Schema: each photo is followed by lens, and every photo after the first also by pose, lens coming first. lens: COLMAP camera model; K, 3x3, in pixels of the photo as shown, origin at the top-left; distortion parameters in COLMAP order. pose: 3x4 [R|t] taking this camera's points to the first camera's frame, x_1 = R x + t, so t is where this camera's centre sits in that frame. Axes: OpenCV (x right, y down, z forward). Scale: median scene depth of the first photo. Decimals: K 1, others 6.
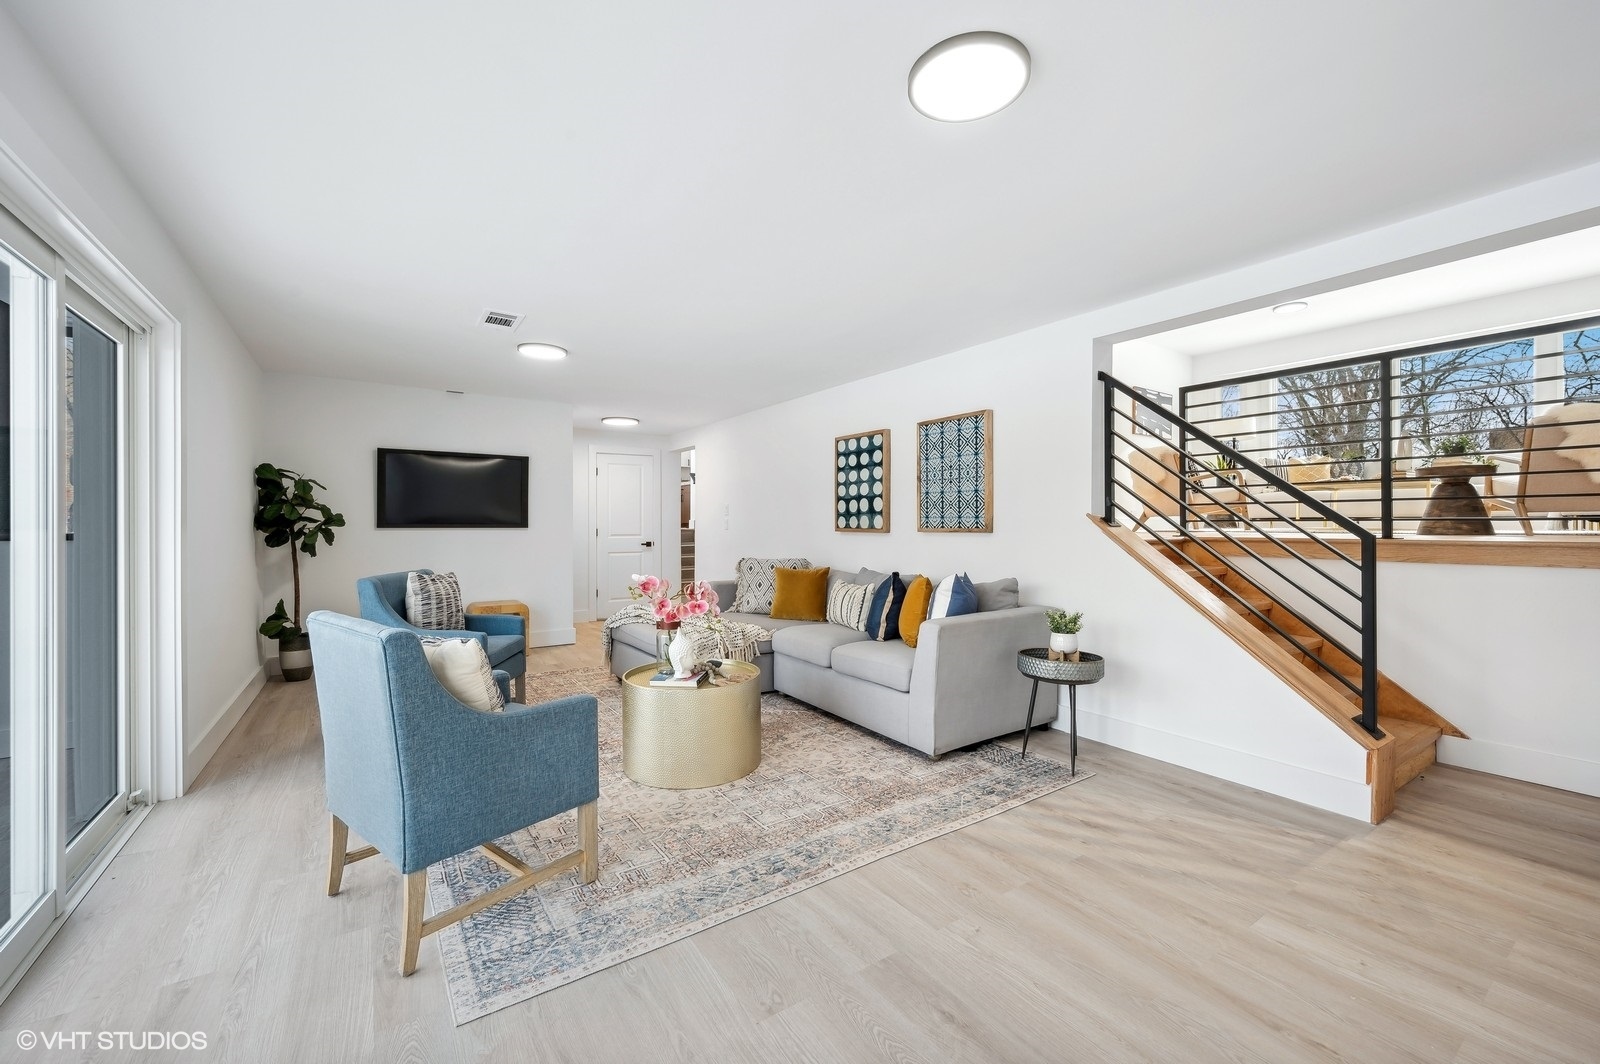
lens RADIAL K [[643.6, 0, 799.8], [0, 643.6, 525.3], [0, 0, 1]] dist [-0.002560, -0.000211]
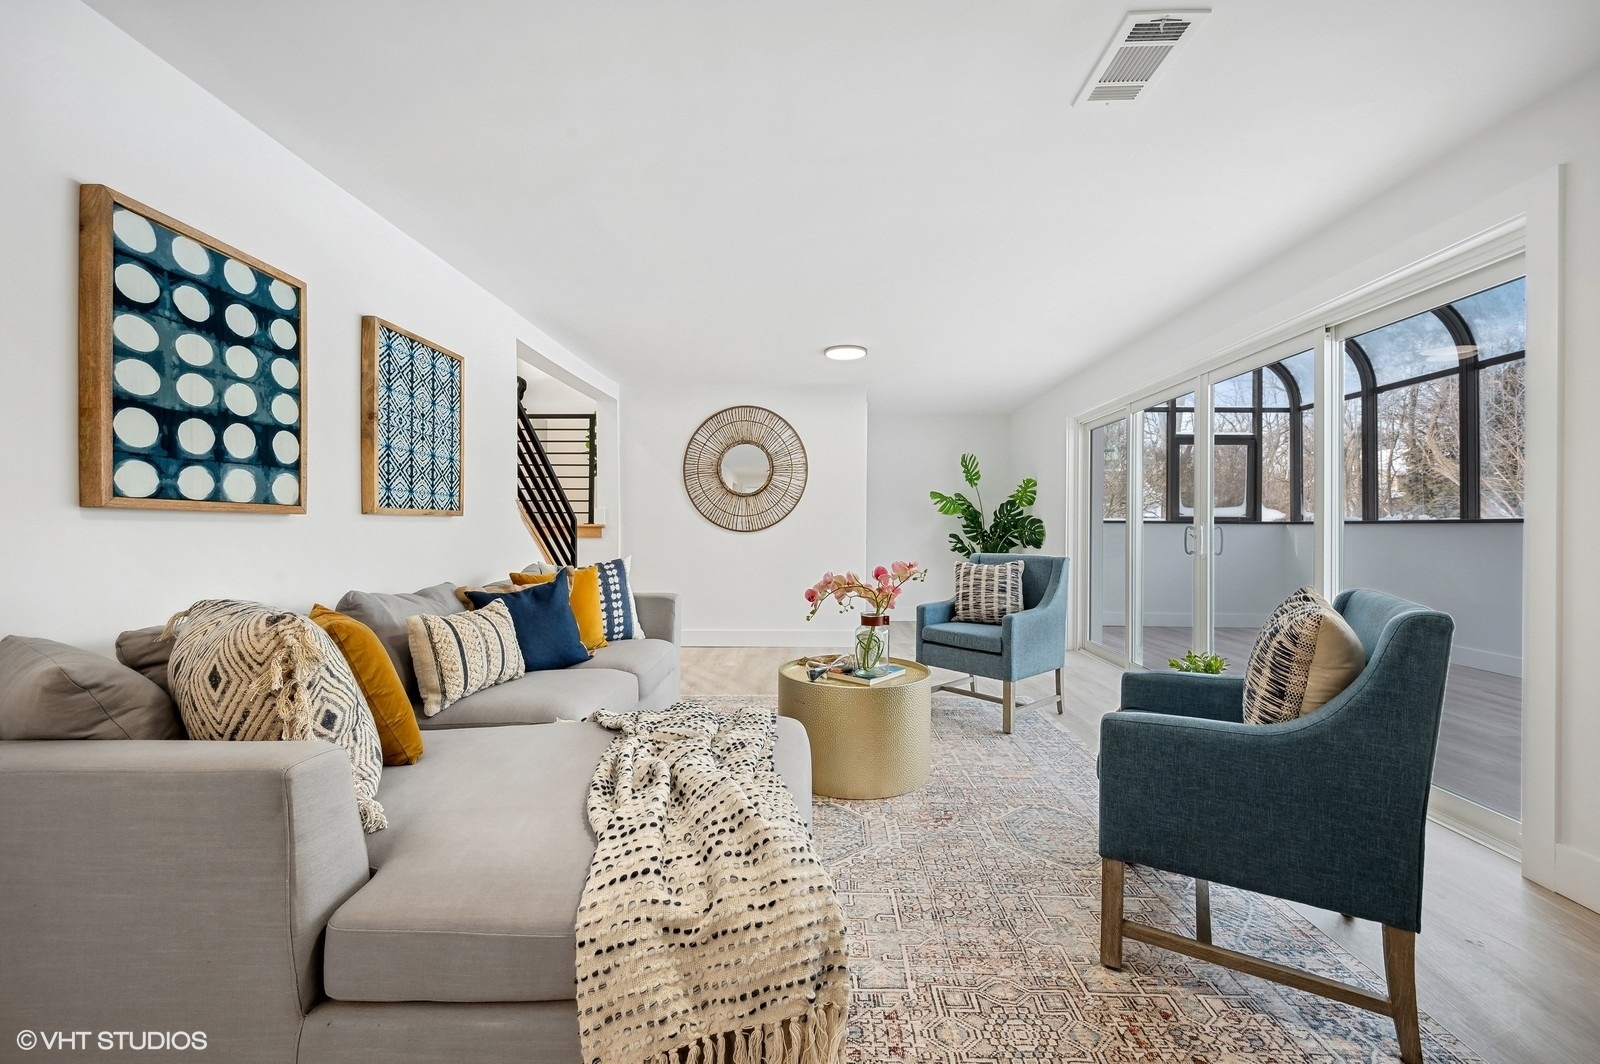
lens RADIAL K [[643.6, 0, 801.6], [0, 643.6, 529.2], [0, 0, 1]] dist [-0.002560, -0.000211]
pose [[-0.811919, 0.000788, 0.583770, -0.393068], [0.003478, 0.999988, 0.003487, 0.020592], [-0.583760, 0.004862, -0.811912, 1.116185]]
